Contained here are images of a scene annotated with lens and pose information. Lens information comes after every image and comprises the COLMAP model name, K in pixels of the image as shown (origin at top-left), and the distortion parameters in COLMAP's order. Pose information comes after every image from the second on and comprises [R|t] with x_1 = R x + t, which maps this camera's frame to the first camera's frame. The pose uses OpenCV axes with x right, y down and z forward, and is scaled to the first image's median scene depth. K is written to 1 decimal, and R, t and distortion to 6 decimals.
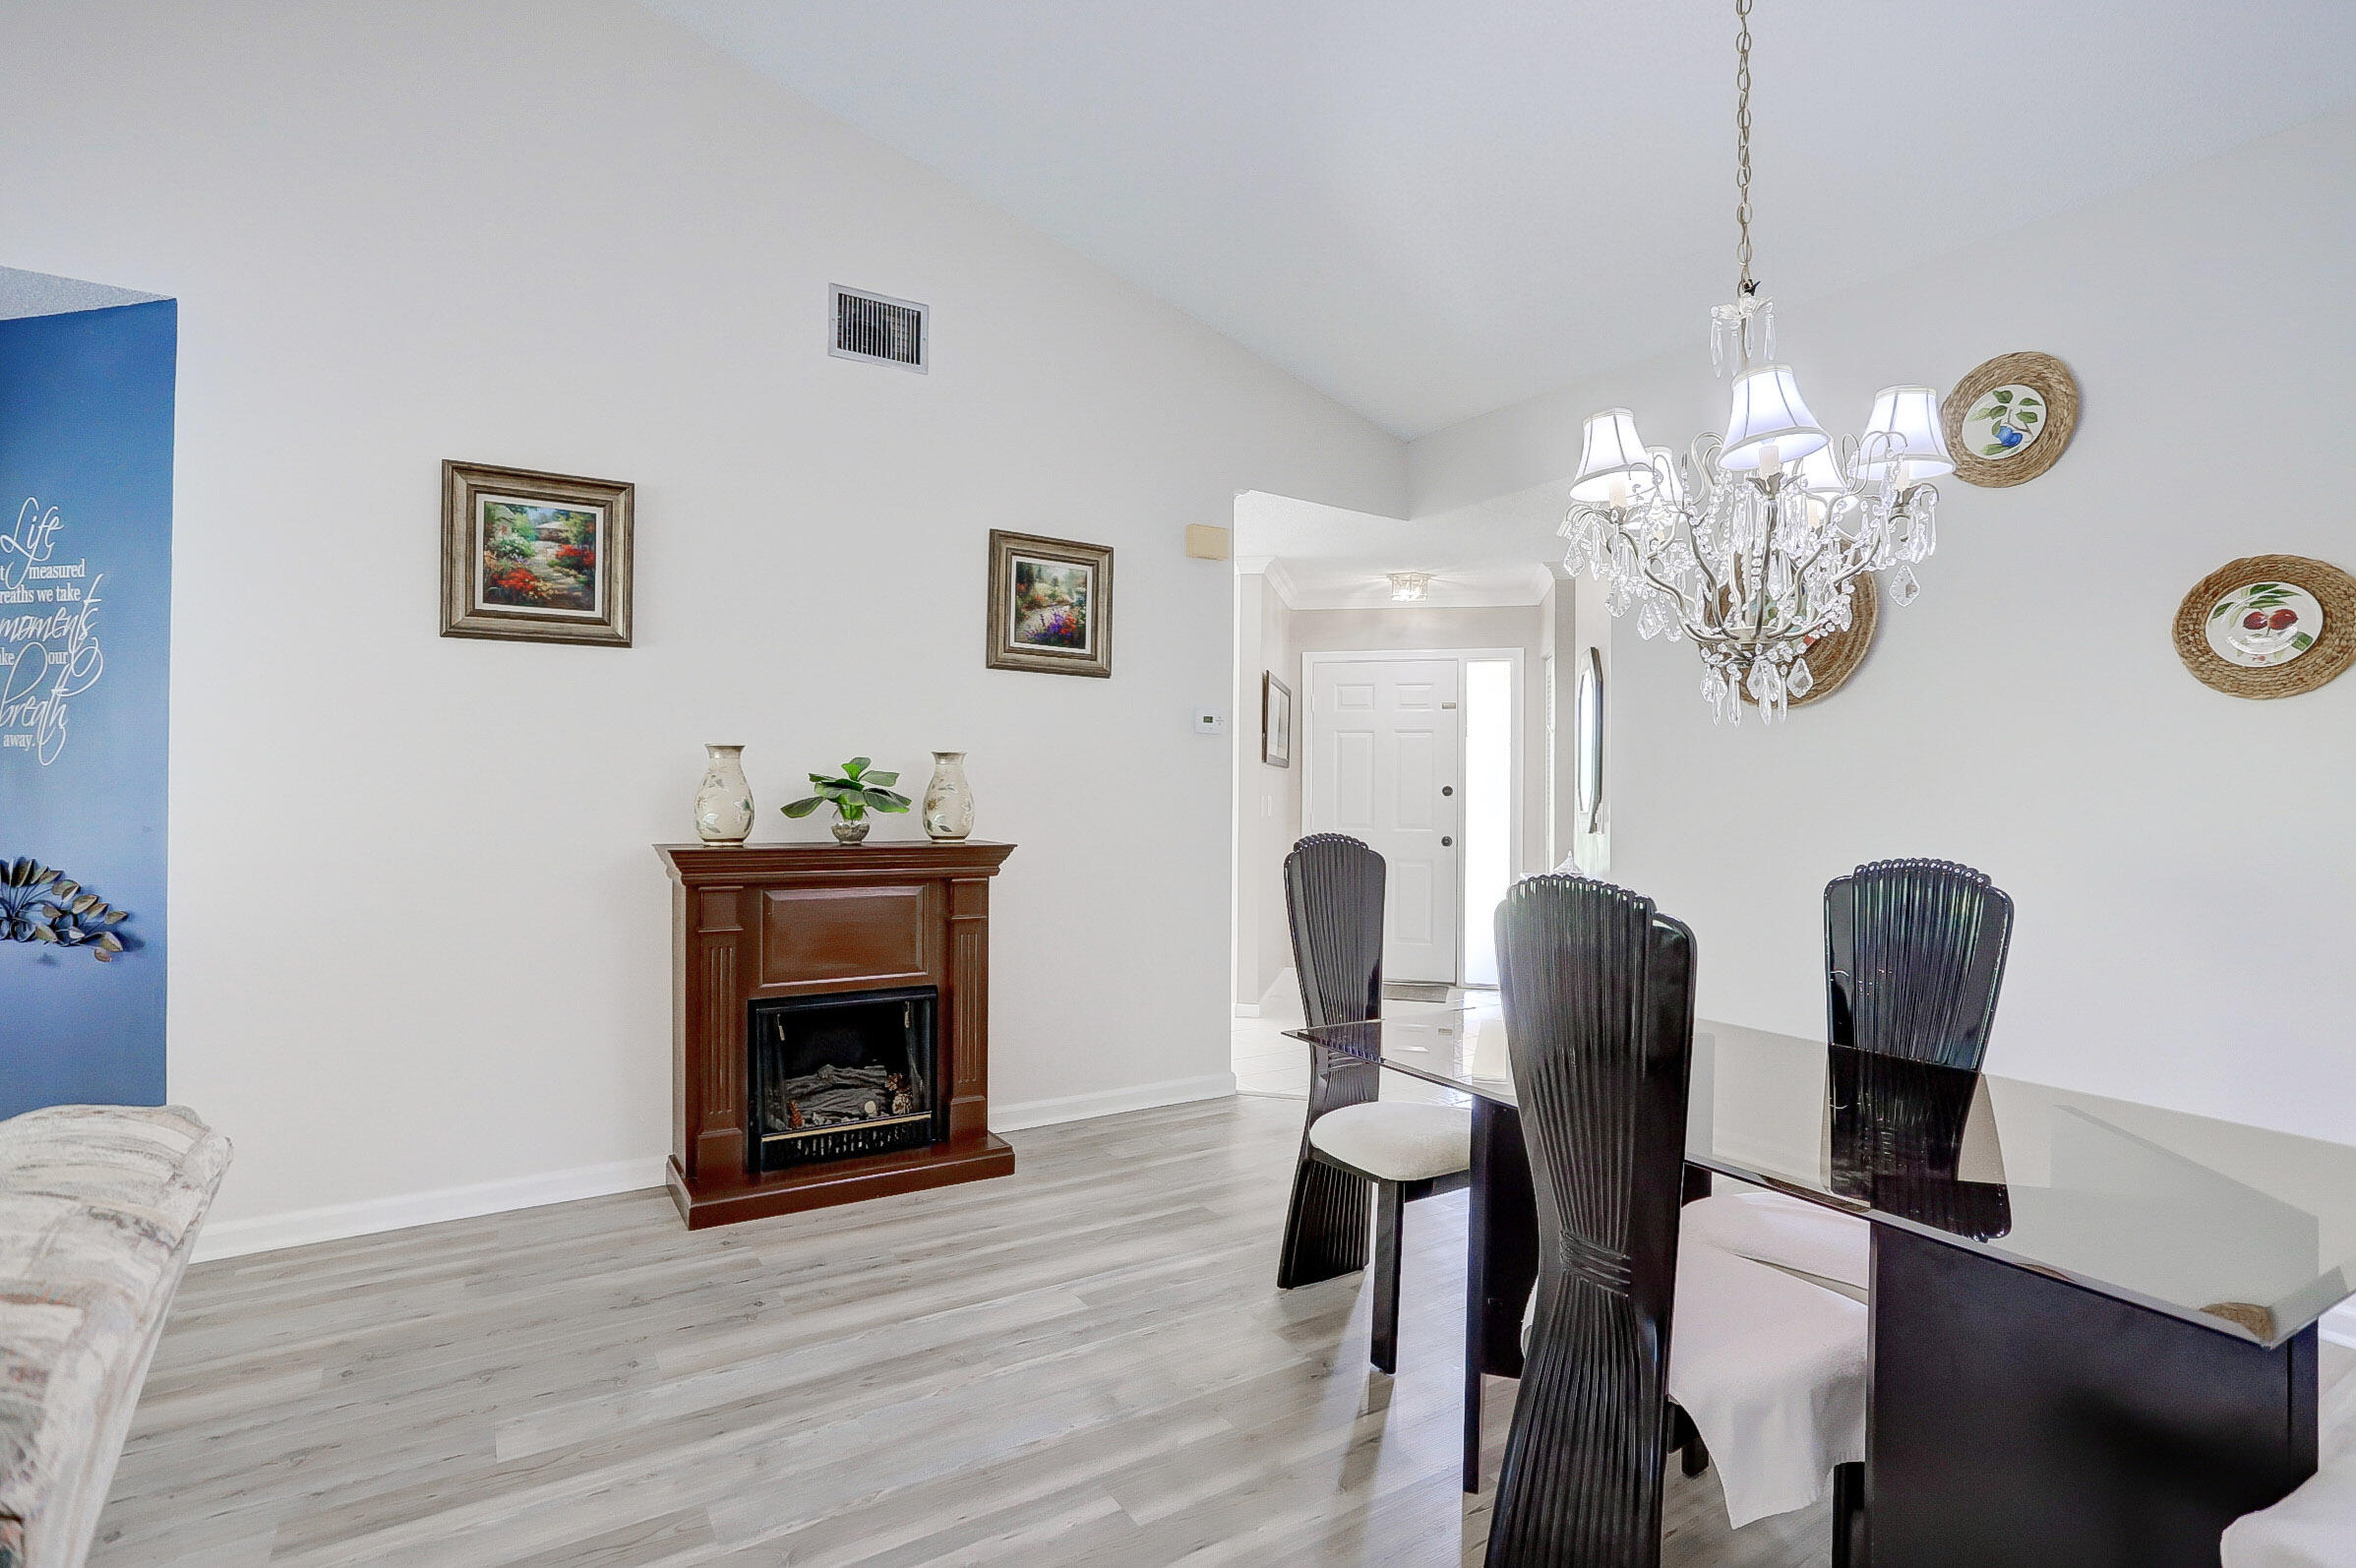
lens RADIAL K [[1192.9, 0, 1177.4], [0, 1192.9, 794.7], [0, 0, 1]] dist [0.003555, 0.000234]
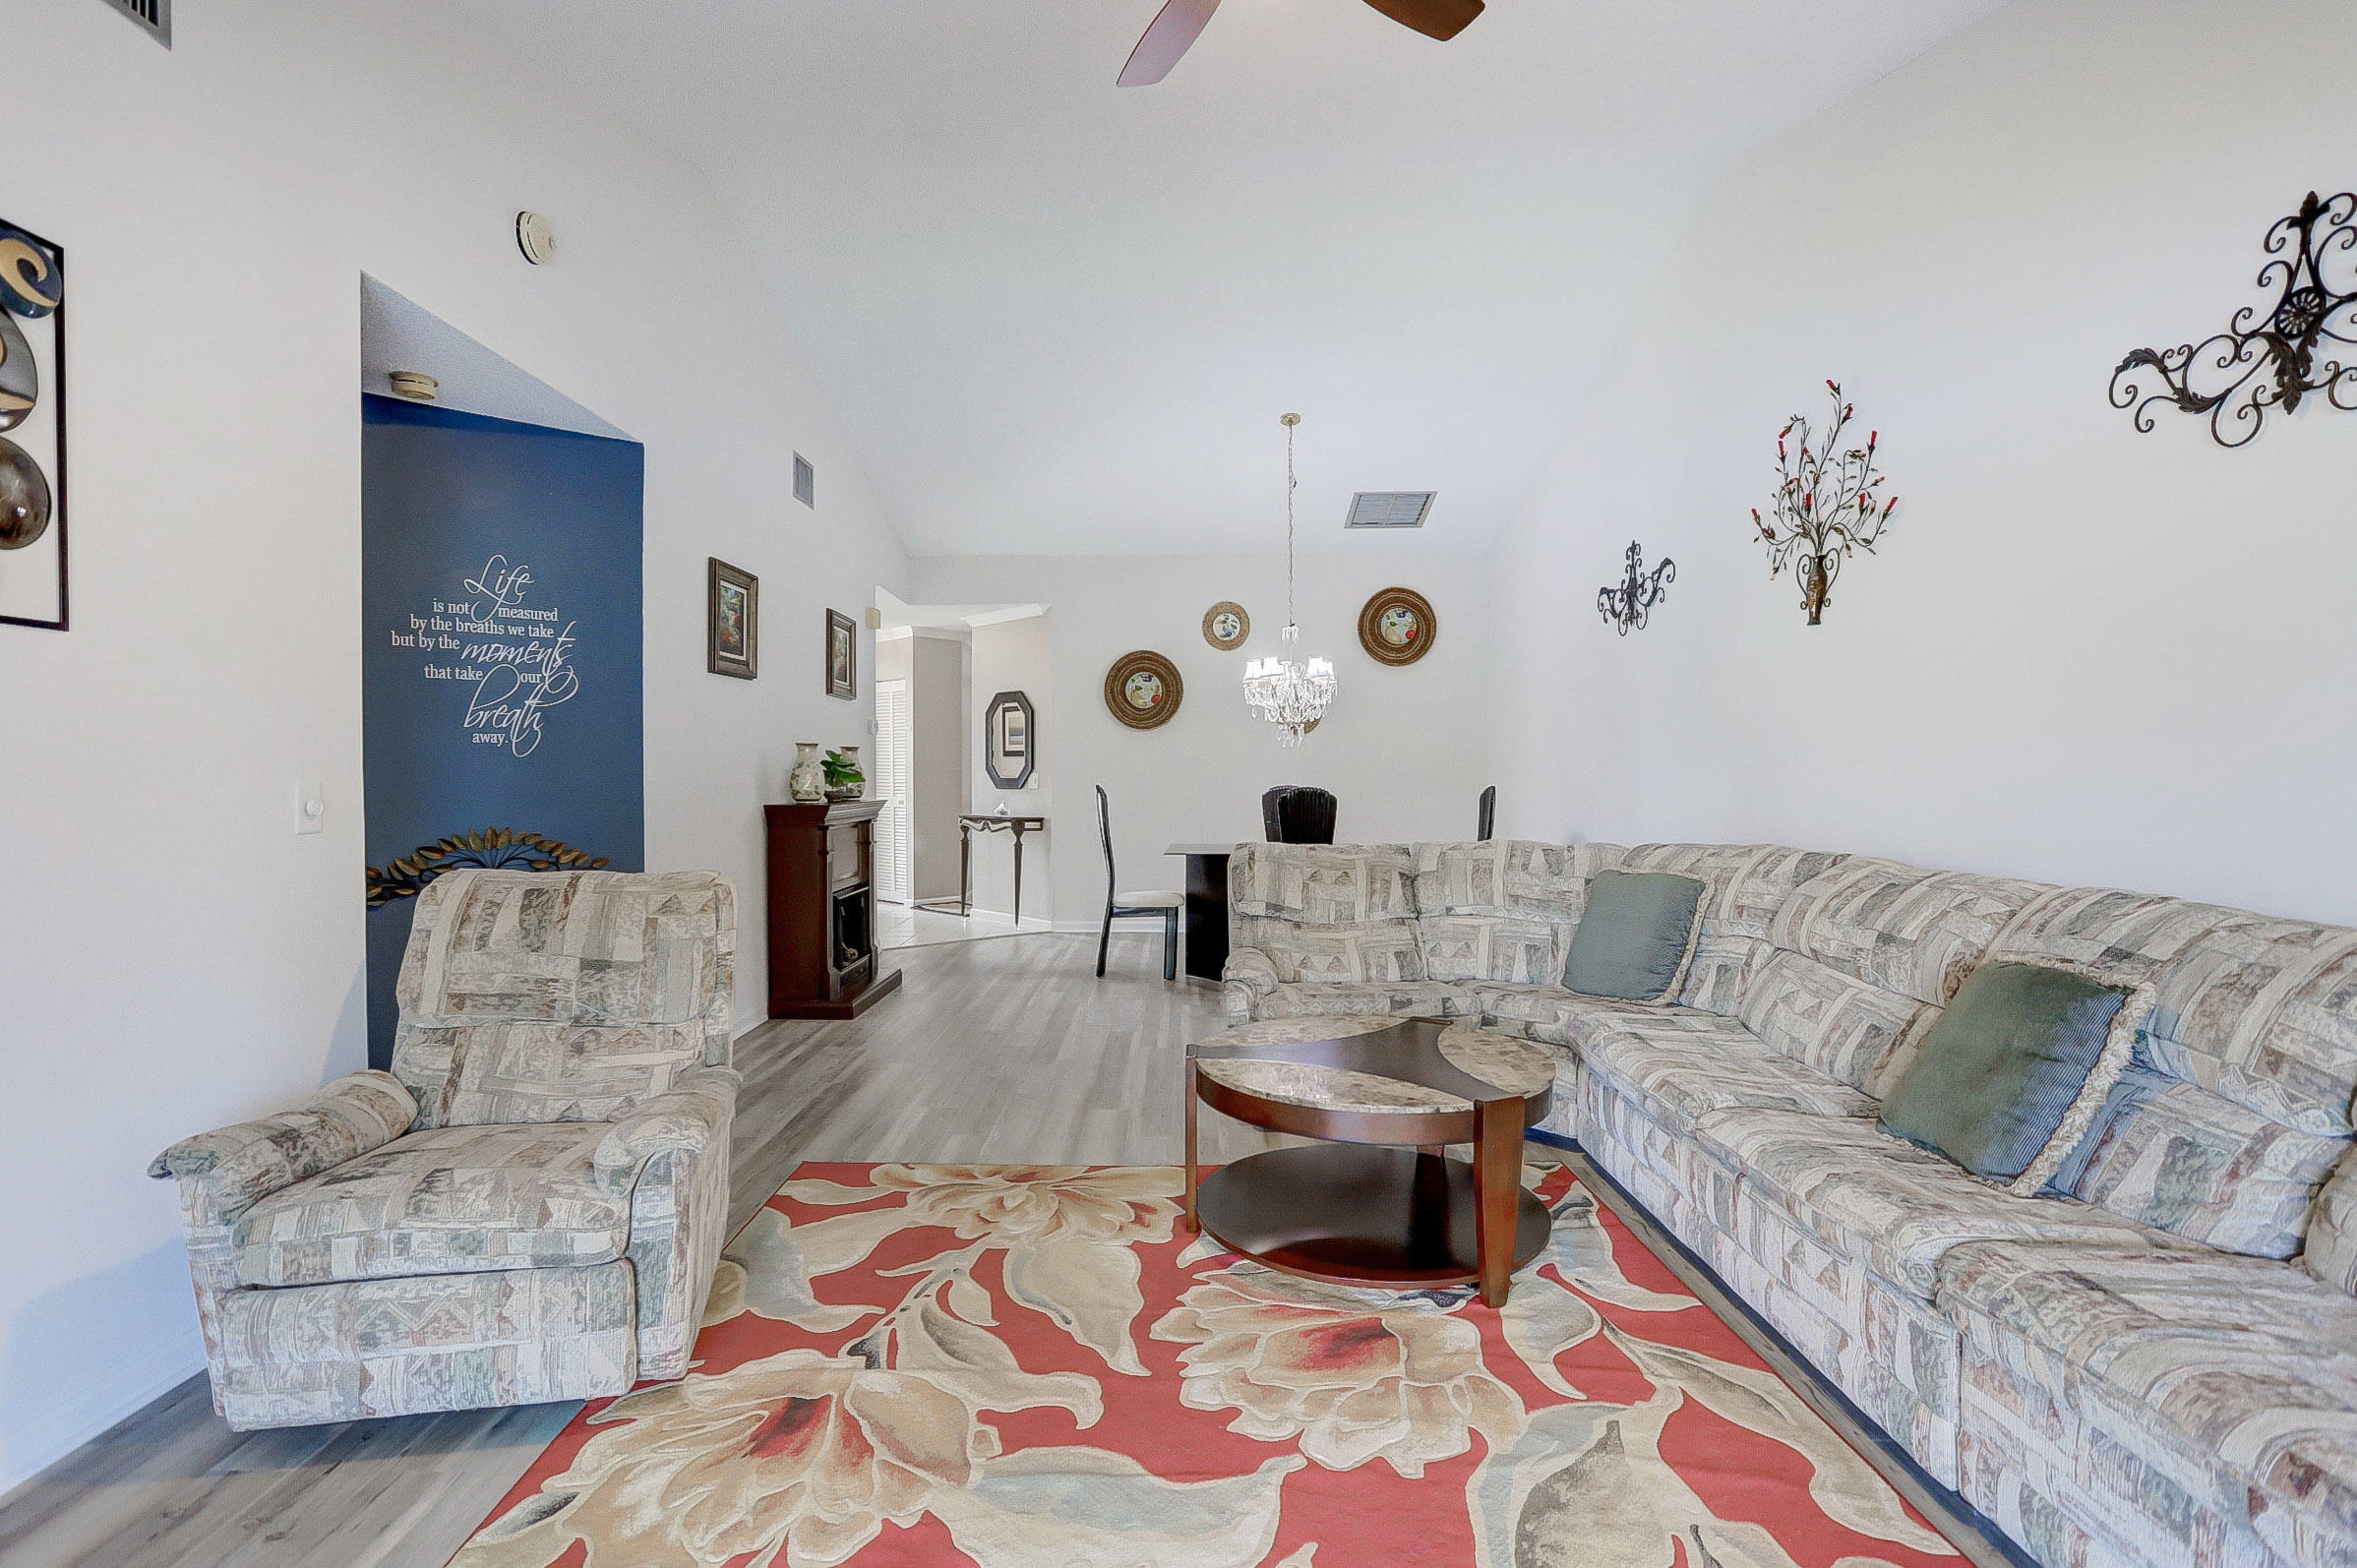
lens RADIAL K [[1193.4, 0, 1175.5], [0, 1193.4, 777.0], [0, 0, 1]] dist [0.003555, 0.000234]
pose [[0.543335, -0.012047, 0.839430, -1.673191], [0.008473, 0.999925, 0.008866, -0.007739], [-0.839473, 0.002296, 0.543396, -0.349073]]
